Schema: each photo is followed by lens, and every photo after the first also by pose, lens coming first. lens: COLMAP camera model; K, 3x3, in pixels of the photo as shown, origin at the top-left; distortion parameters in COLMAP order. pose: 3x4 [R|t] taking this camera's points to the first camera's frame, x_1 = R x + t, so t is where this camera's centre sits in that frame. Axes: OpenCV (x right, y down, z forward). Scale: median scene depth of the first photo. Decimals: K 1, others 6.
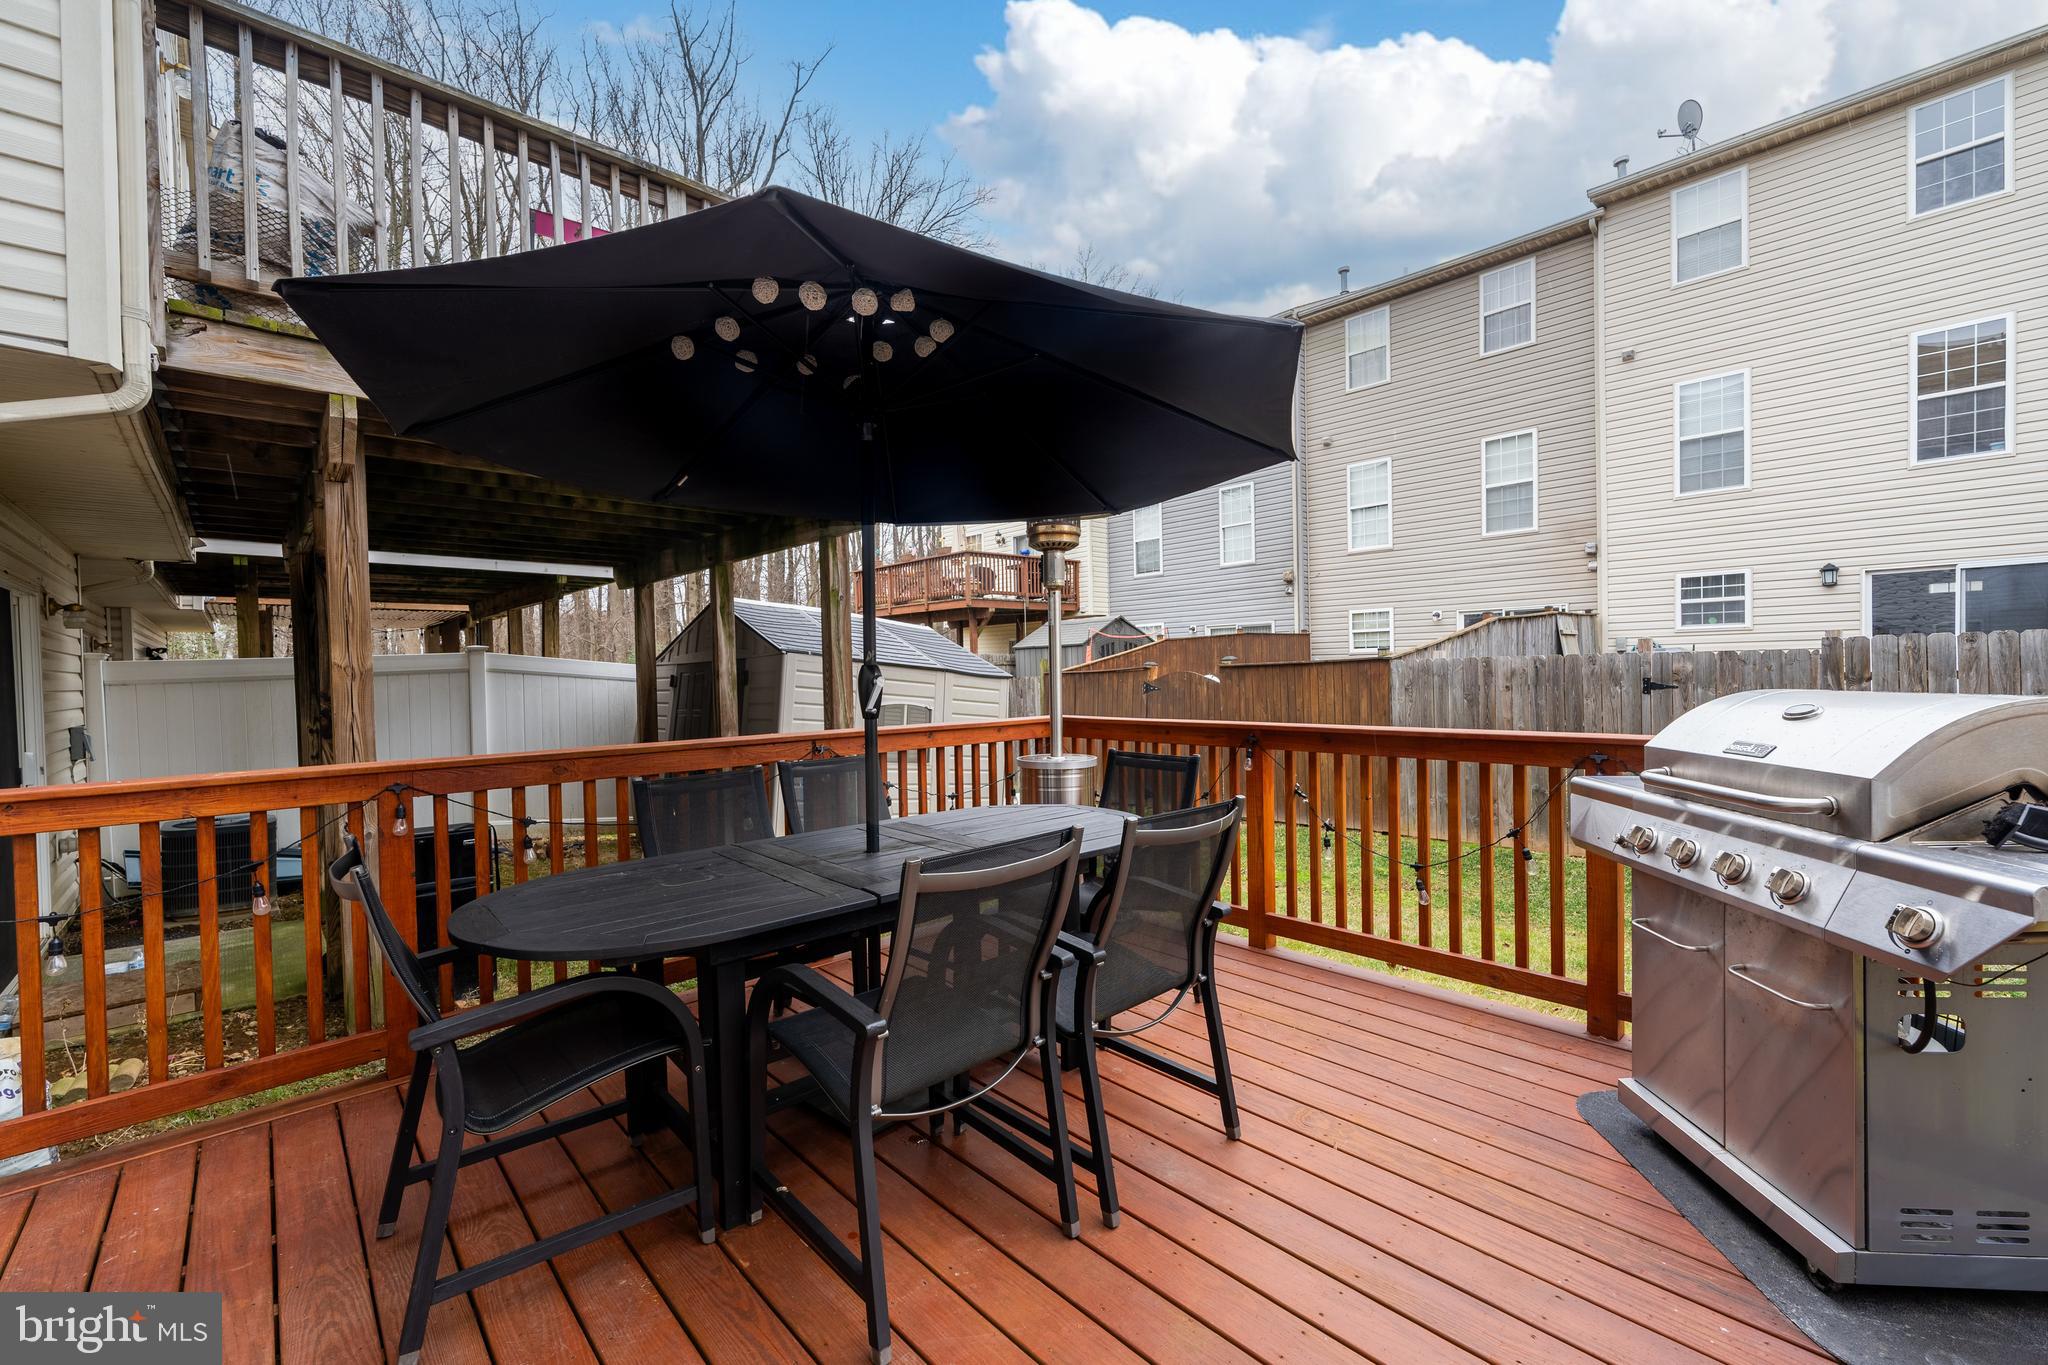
lens RADIAL K [[836.5, 0, 1026.8], [0, 836.5, 685.7], [0, 0, 1]] dist [0.001863, 0.000099]
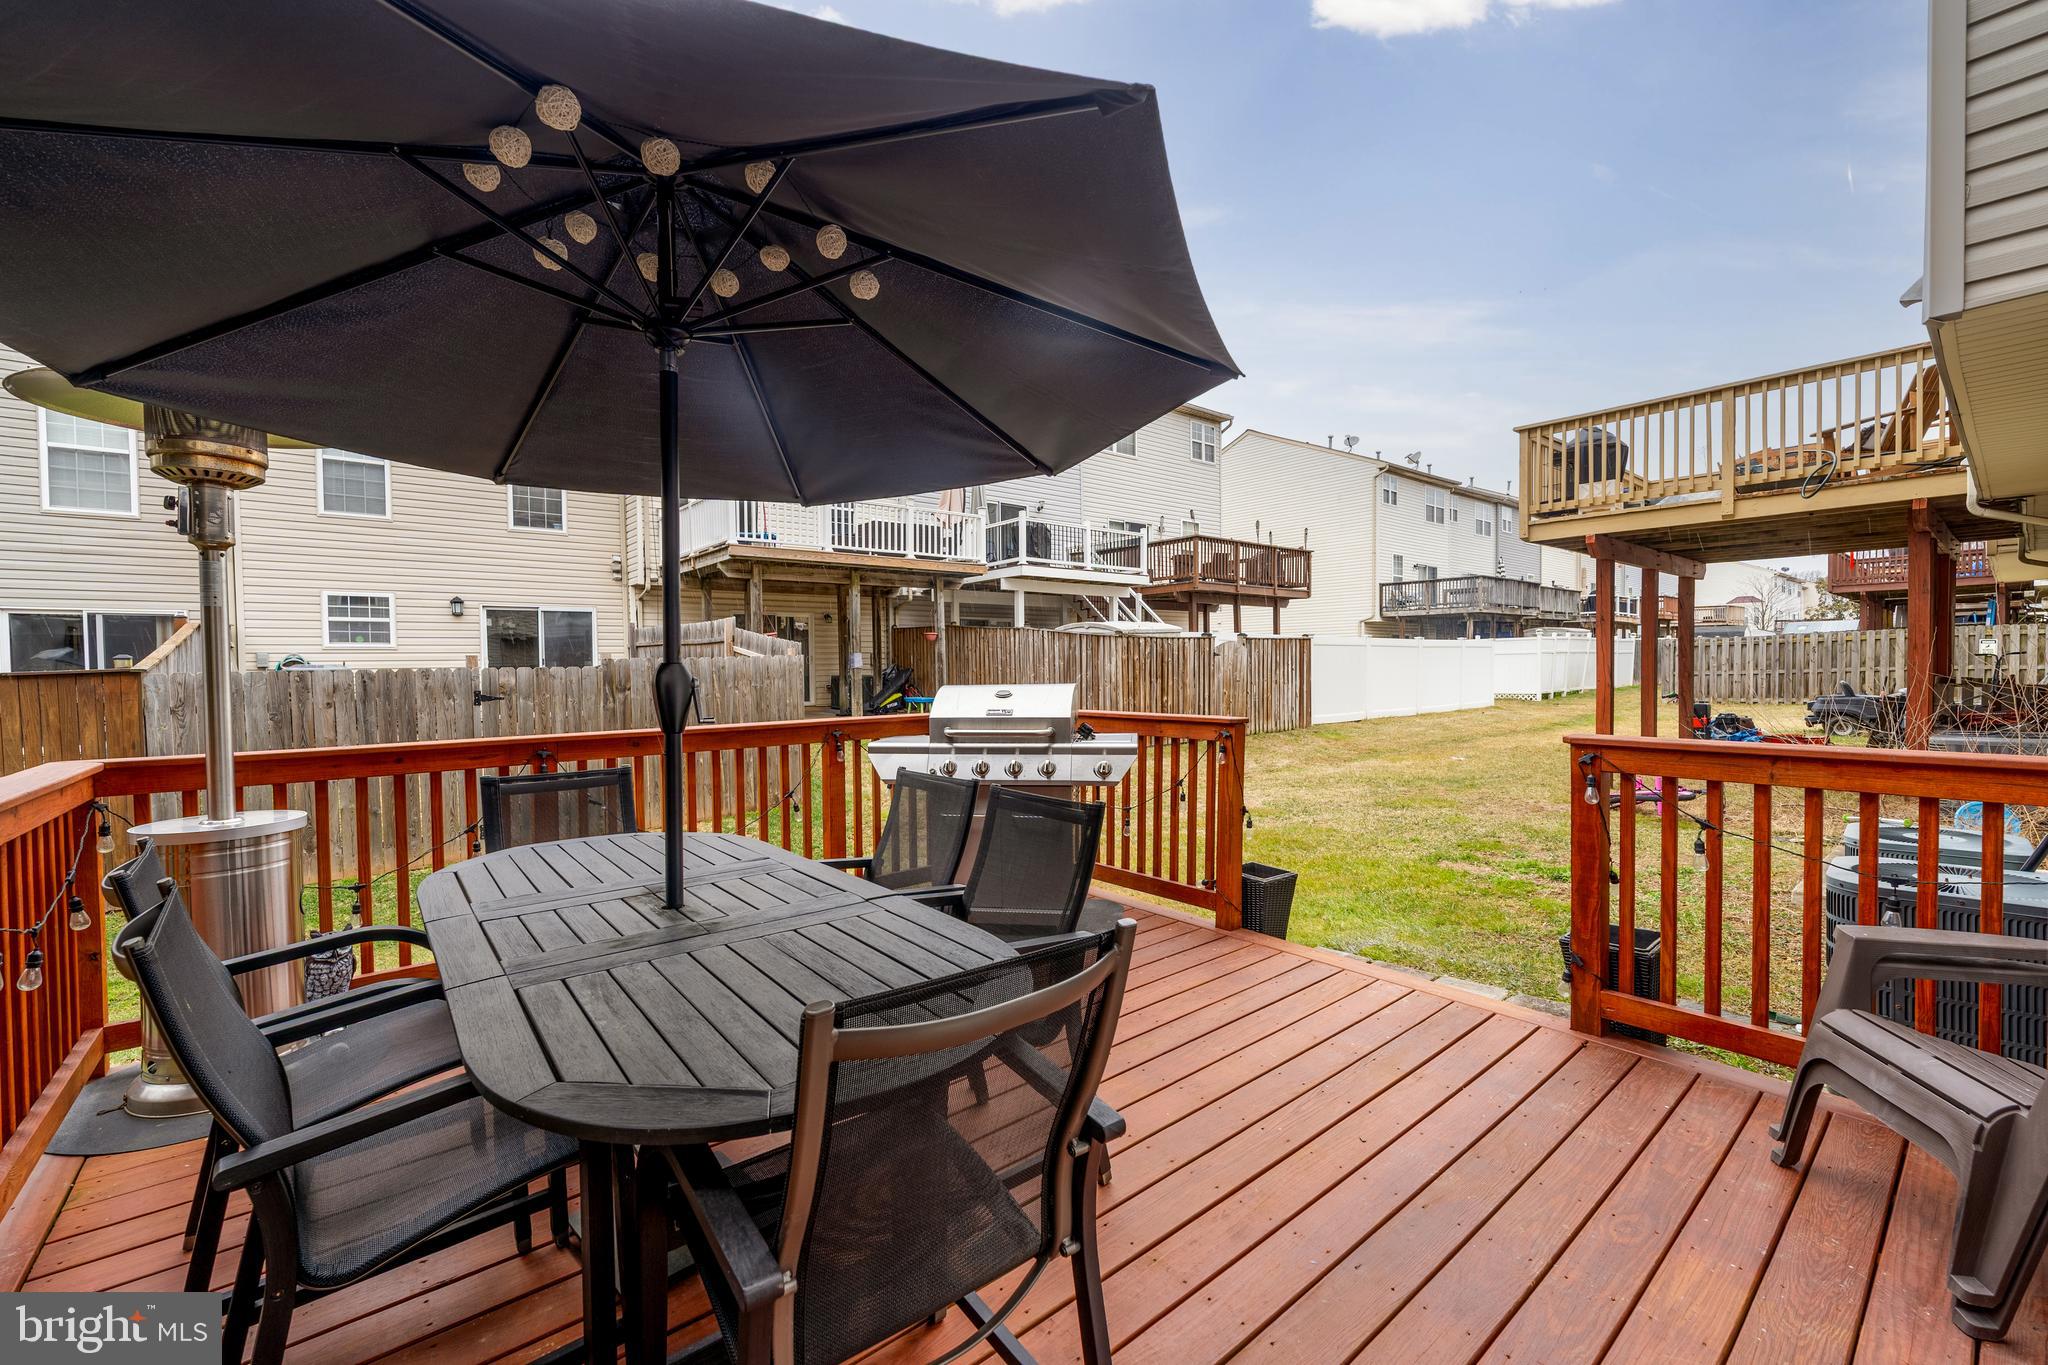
lens RADIAL K [[828.2, 0, 1026.8], [0, 828.2, 686.9], [0, 0, 1]] dist [0.001212, -0.000402]
pose [[0.053618, -0.008088, 0.998529, -0.256163], [0.031050, 0.999497, 0.006429, 0.000901], [-0.998079, 0.030660, 0.053842, 0.179124]]
